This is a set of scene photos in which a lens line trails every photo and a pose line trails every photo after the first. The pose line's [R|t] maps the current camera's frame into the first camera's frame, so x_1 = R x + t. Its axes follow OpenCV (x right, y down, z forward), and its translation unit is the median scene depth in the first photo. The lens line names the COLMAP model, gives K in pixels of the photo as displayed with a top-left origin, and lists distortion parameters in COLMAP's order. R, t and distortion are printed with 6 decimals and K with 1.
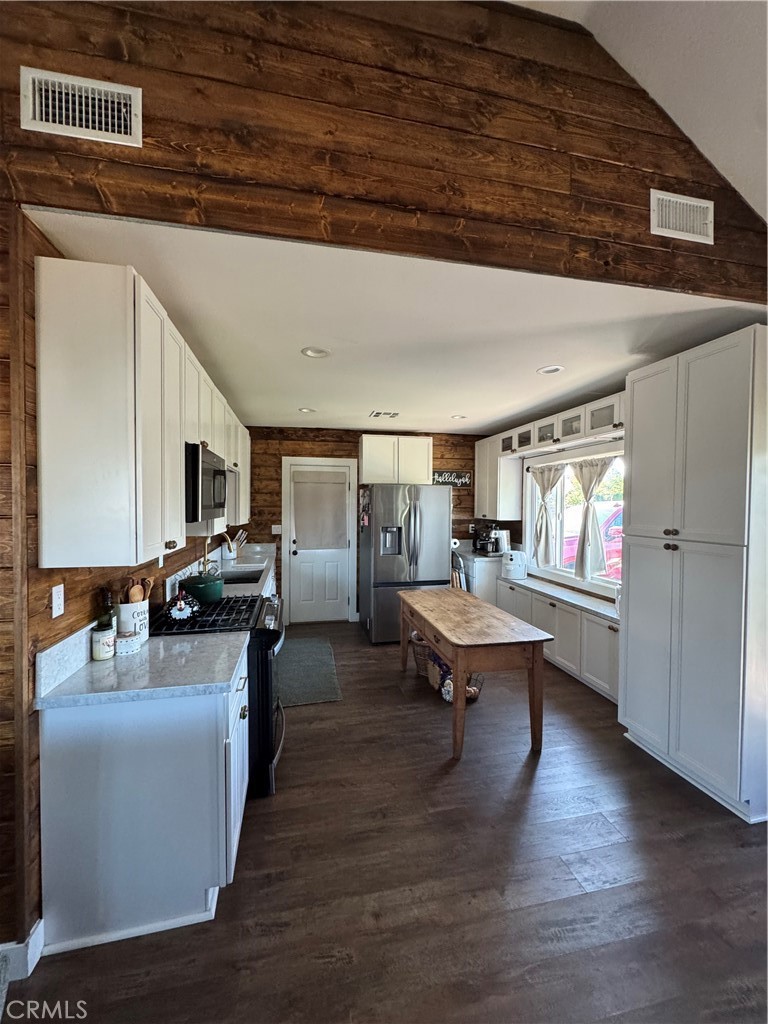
lens RADIAL K [[407.3, 0, 384.0], [0, 407.3, 512.0], [0, 0, 1]] dist [-0.002603, 0.000087]
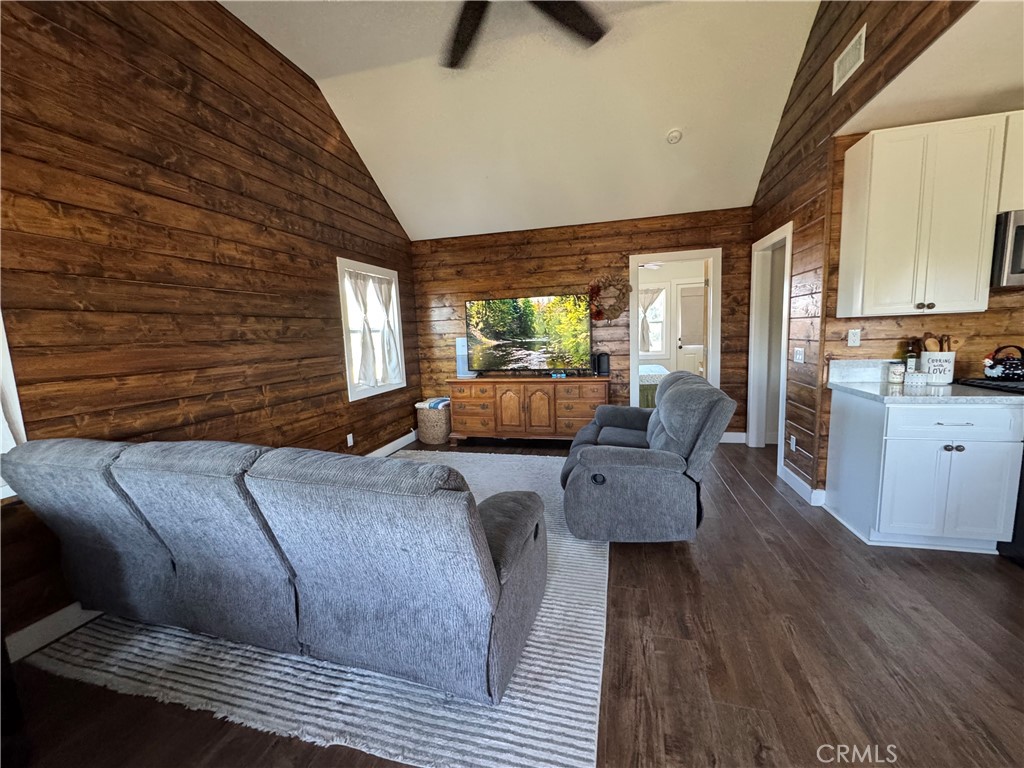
lens RADIAL K [[407.3, 0, 512.0], [0, 407.3, 384.0], [0, 0, 1]] dist [-0.002603, 0.000087]
pose [[-0.450955, 0.126034, -0.883603, 0.505124], [0.022058, 0.991251, 0.130131, 0.050787], [0.892274, 0.039193, -0.449790, 0.151826]]
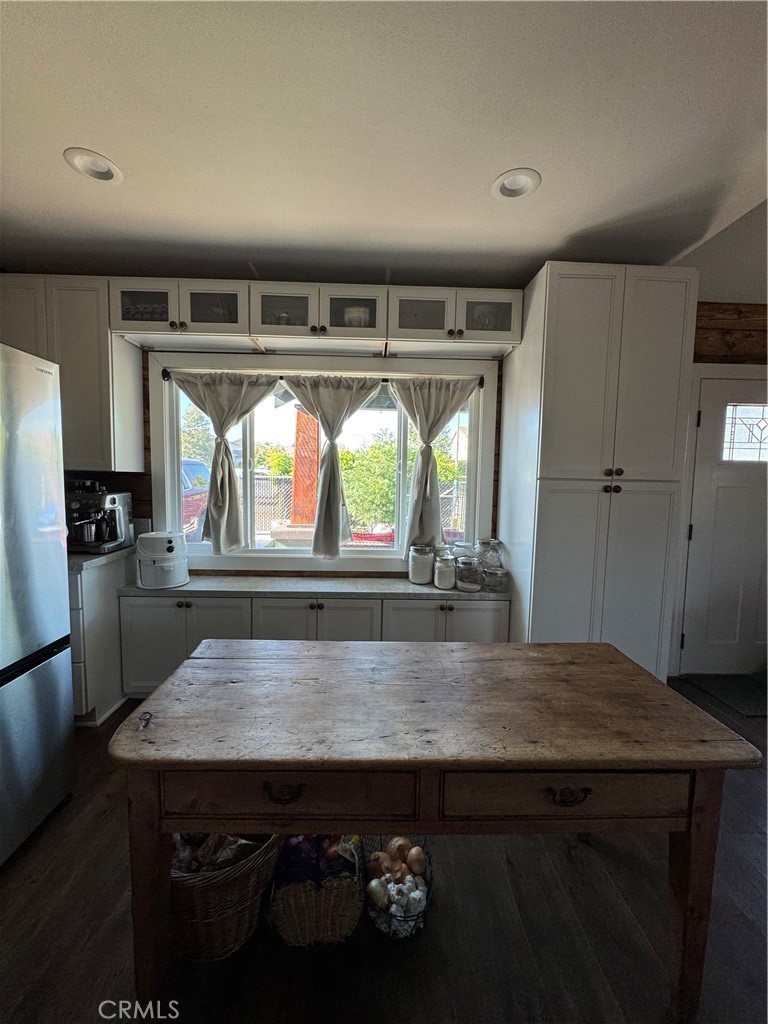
lens RADIAL K [[407.3, 0, 384.0], [0, 407.3, 512.0], [0, 0, 1]] dist [-0.002603, 0.000087]
pose [[0.182728, -0.081565, 0.979774, -0.129247], [0.001512, 0.996575, 0.082681, 0.031267], [-0.983162, -0.013626, 0.182225, 0.672479]]
